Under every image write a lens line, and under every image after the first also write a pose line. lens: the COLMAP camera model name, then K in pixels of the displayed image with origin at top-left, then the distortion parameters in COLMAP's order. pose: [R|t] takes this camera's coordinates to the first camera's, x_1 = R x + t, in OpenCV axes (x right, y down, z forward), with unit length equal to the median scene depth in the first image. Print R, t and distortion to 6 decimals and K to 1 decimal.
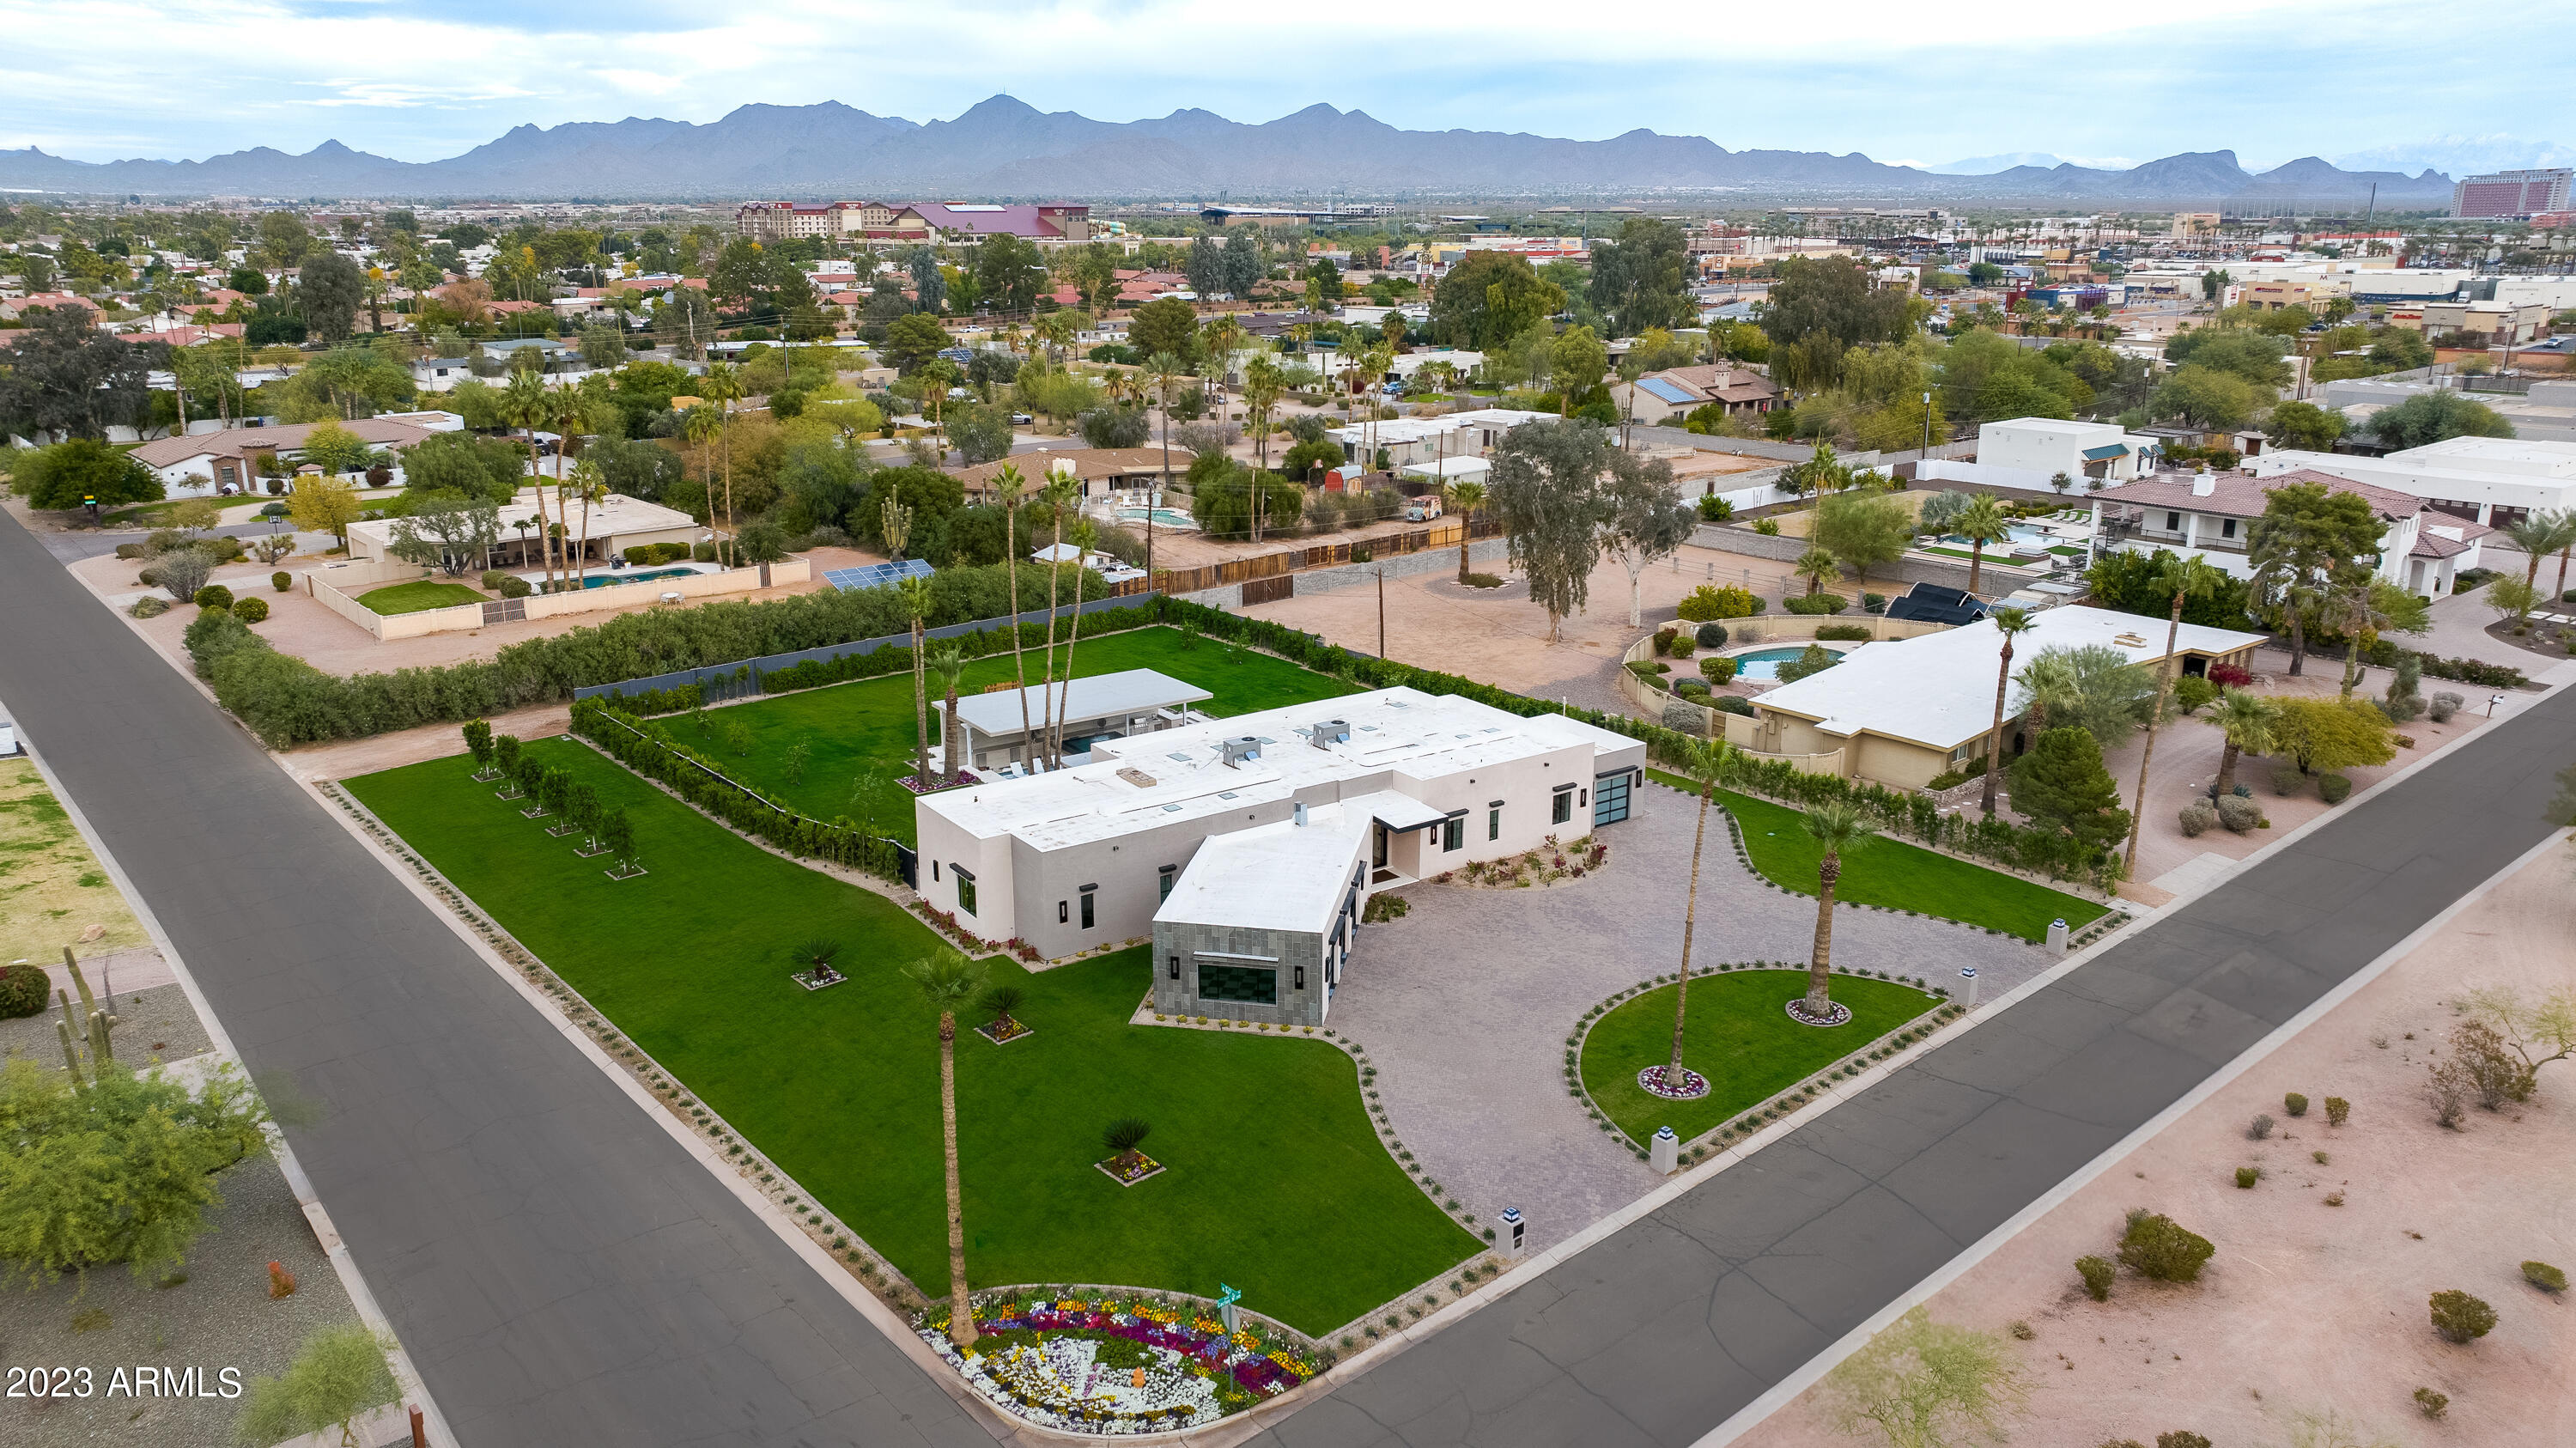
lens RADIAL K [[1791.4, 0, 1283.1], [0, 1791.4, 723.6], [0, 0, 1]] dist [-0.018032, 0.001498]
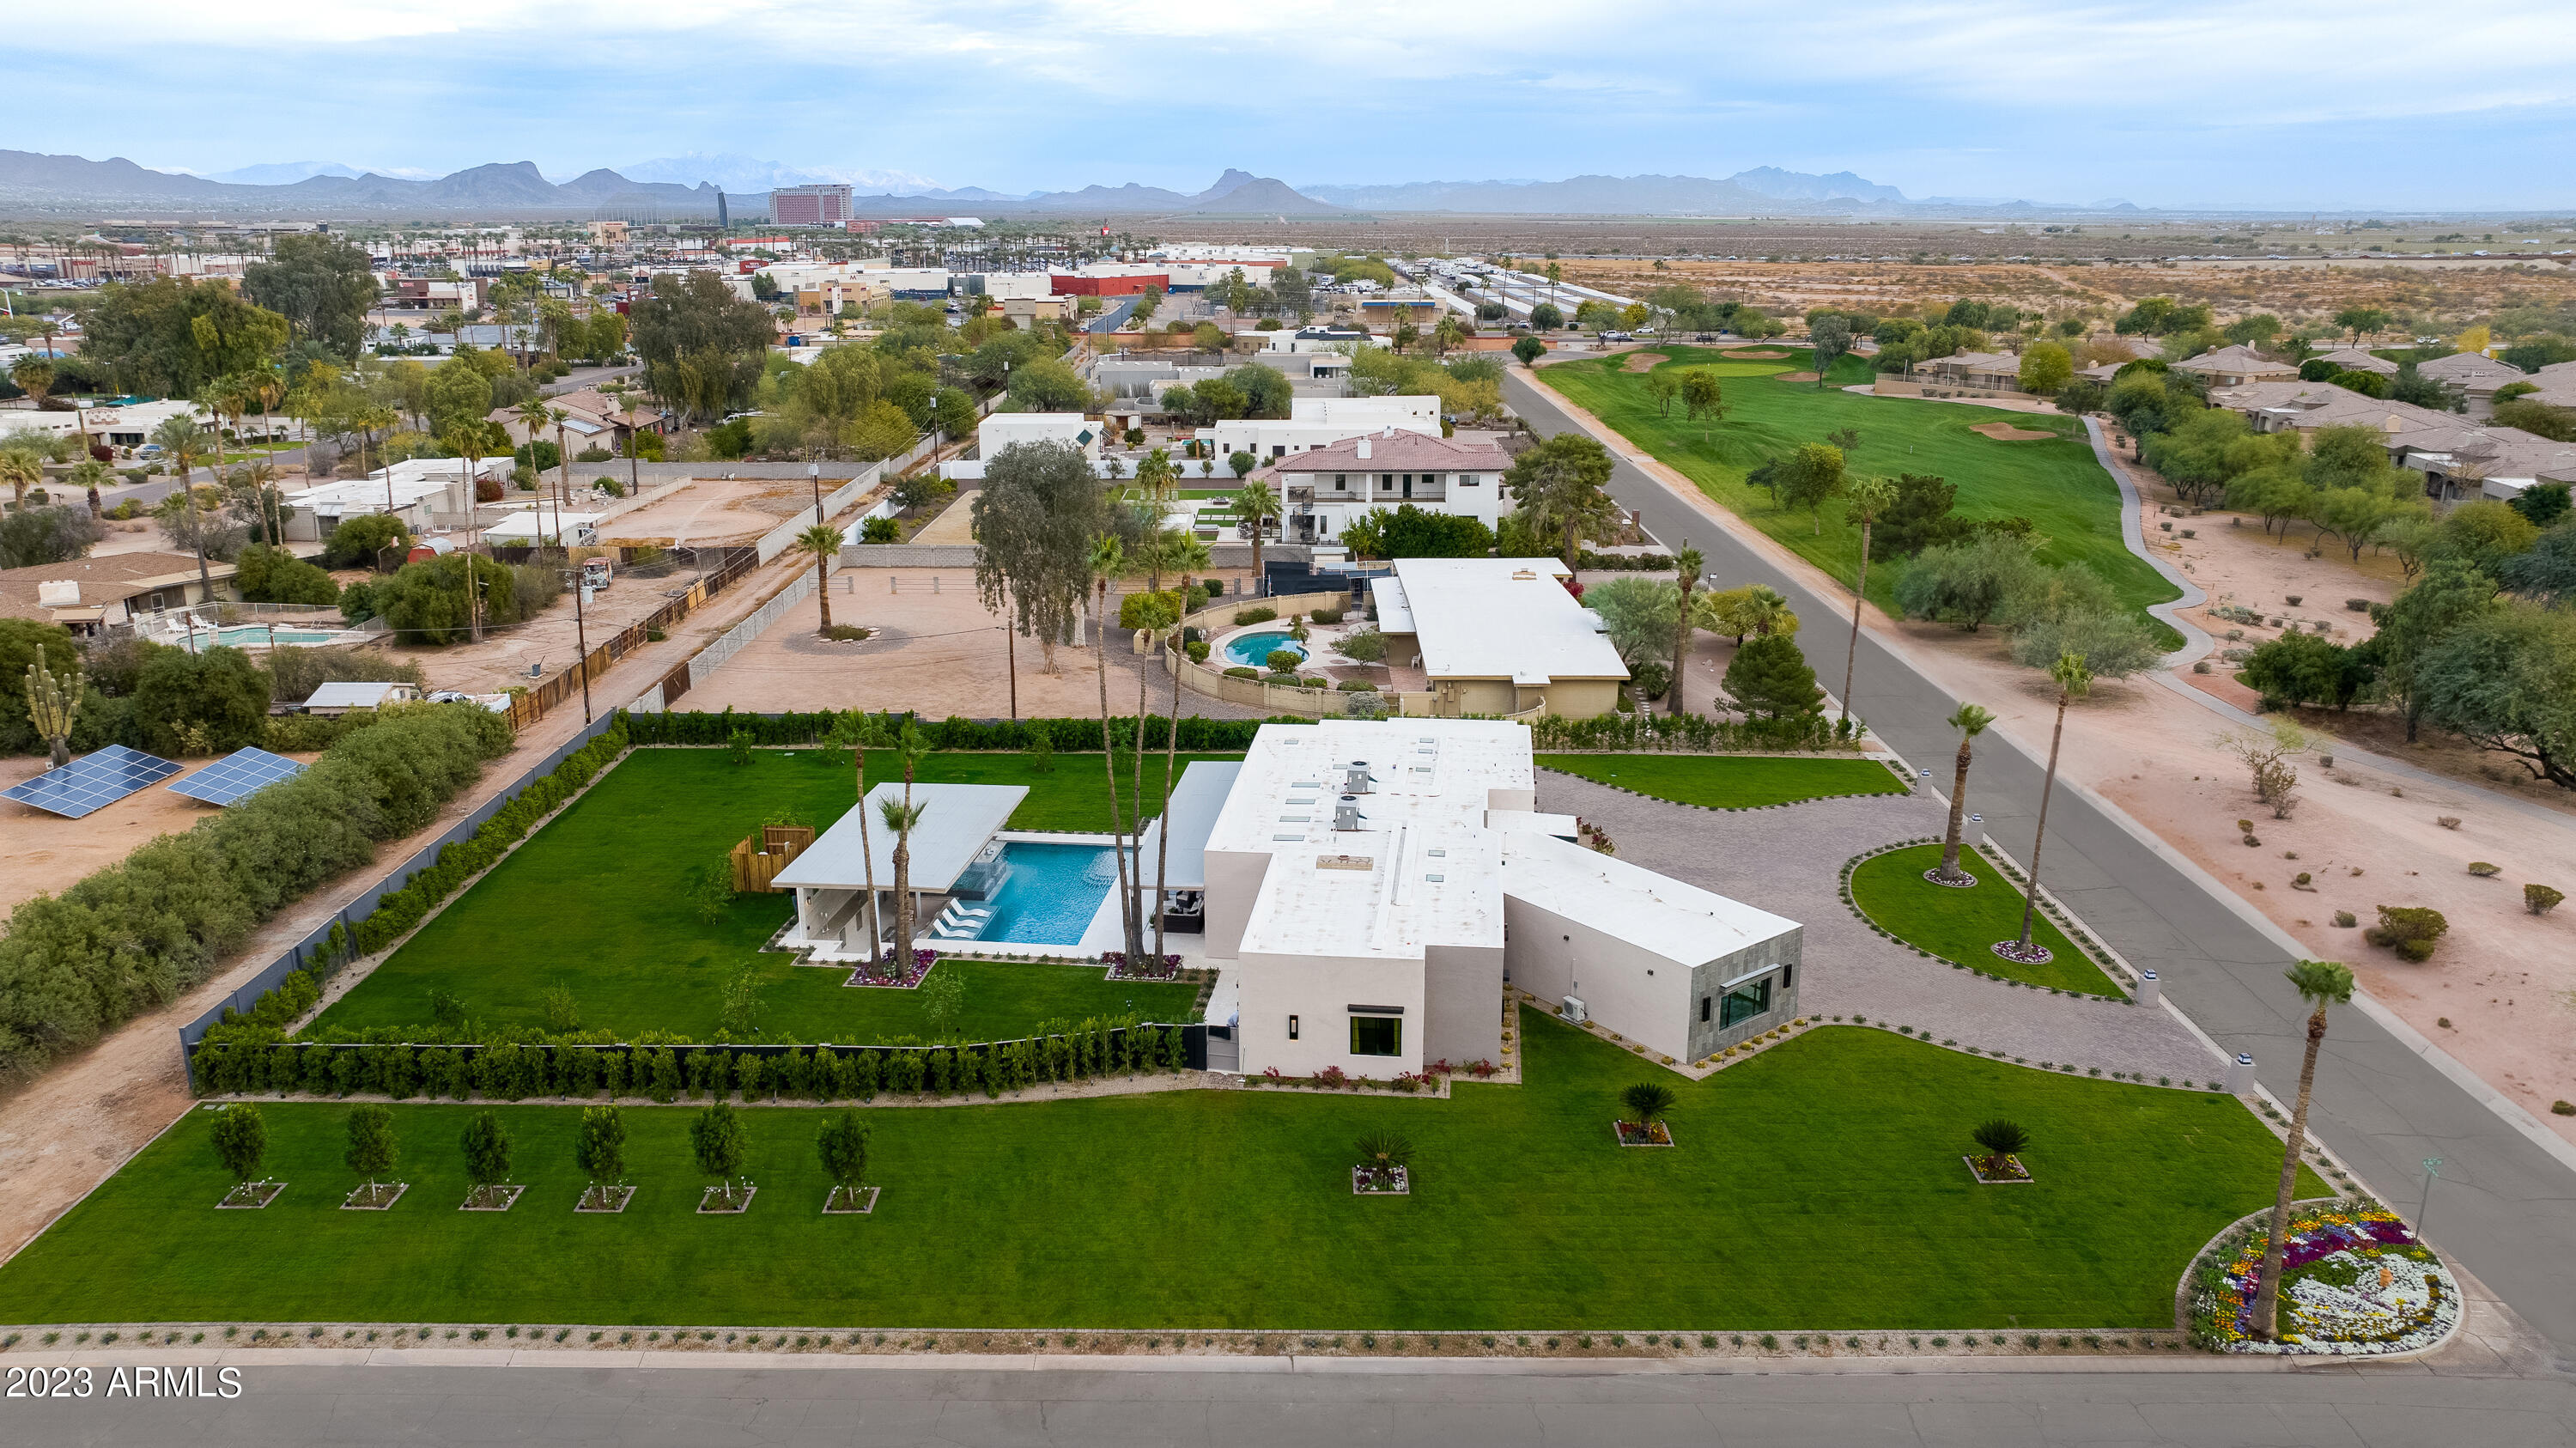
lens RADIAL K [[1791.4, 0, 1283.1], [0, 1791.4, 723.6], [0, 0, 1]] dist [-0.018032, 0.001498]
pose [[0.662449, -0.206916, 0.719963, -0.790342], [0.210563, 0.973780, 0.086120, -0.130620], [-0.718905, 0.094548, 0.688648, 0.440117]]
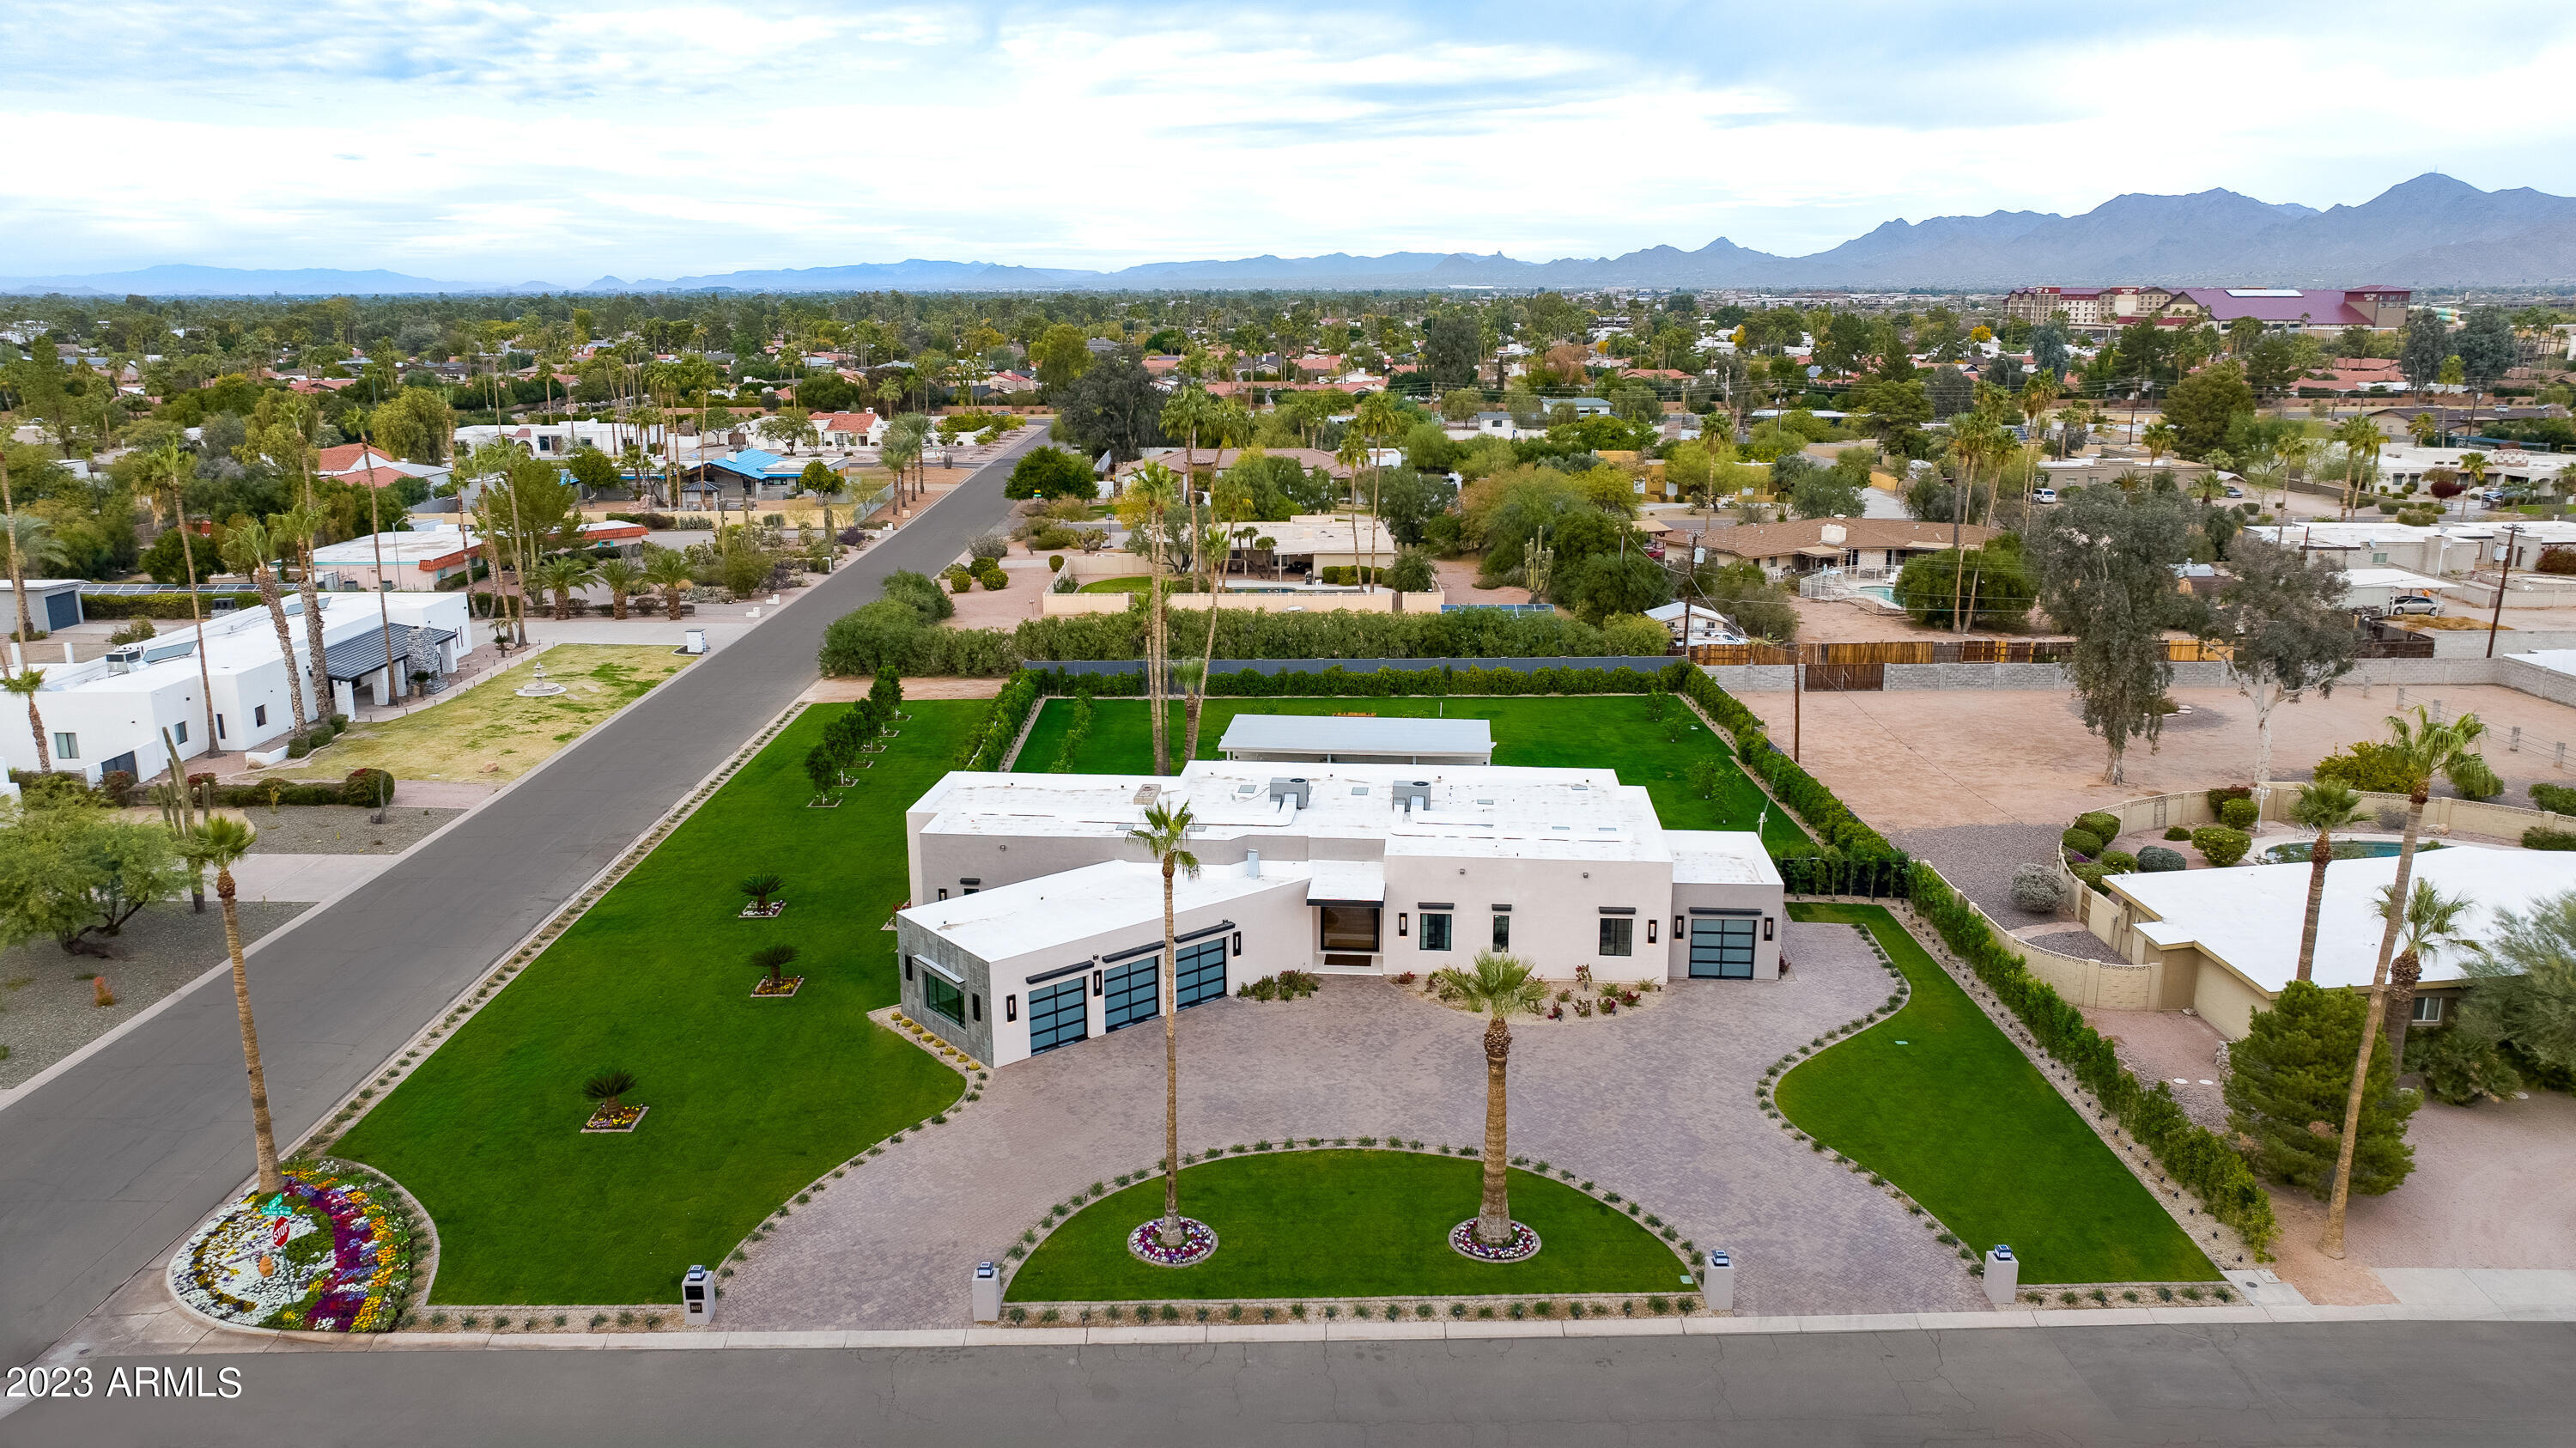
lens RADIAL K [[1791.4, 0, 1283.1], [0, 1791.4, 723.6], [0, 0, 1]] dist [-0.018032, 0.001498]
pose [[0.764844, 0.144108, -0.627890, 0.602507], [-0.174139, 0.984624, 0.013860, -0.034531], [0.620233, 0.098740, 0.778178, 0.338454]]
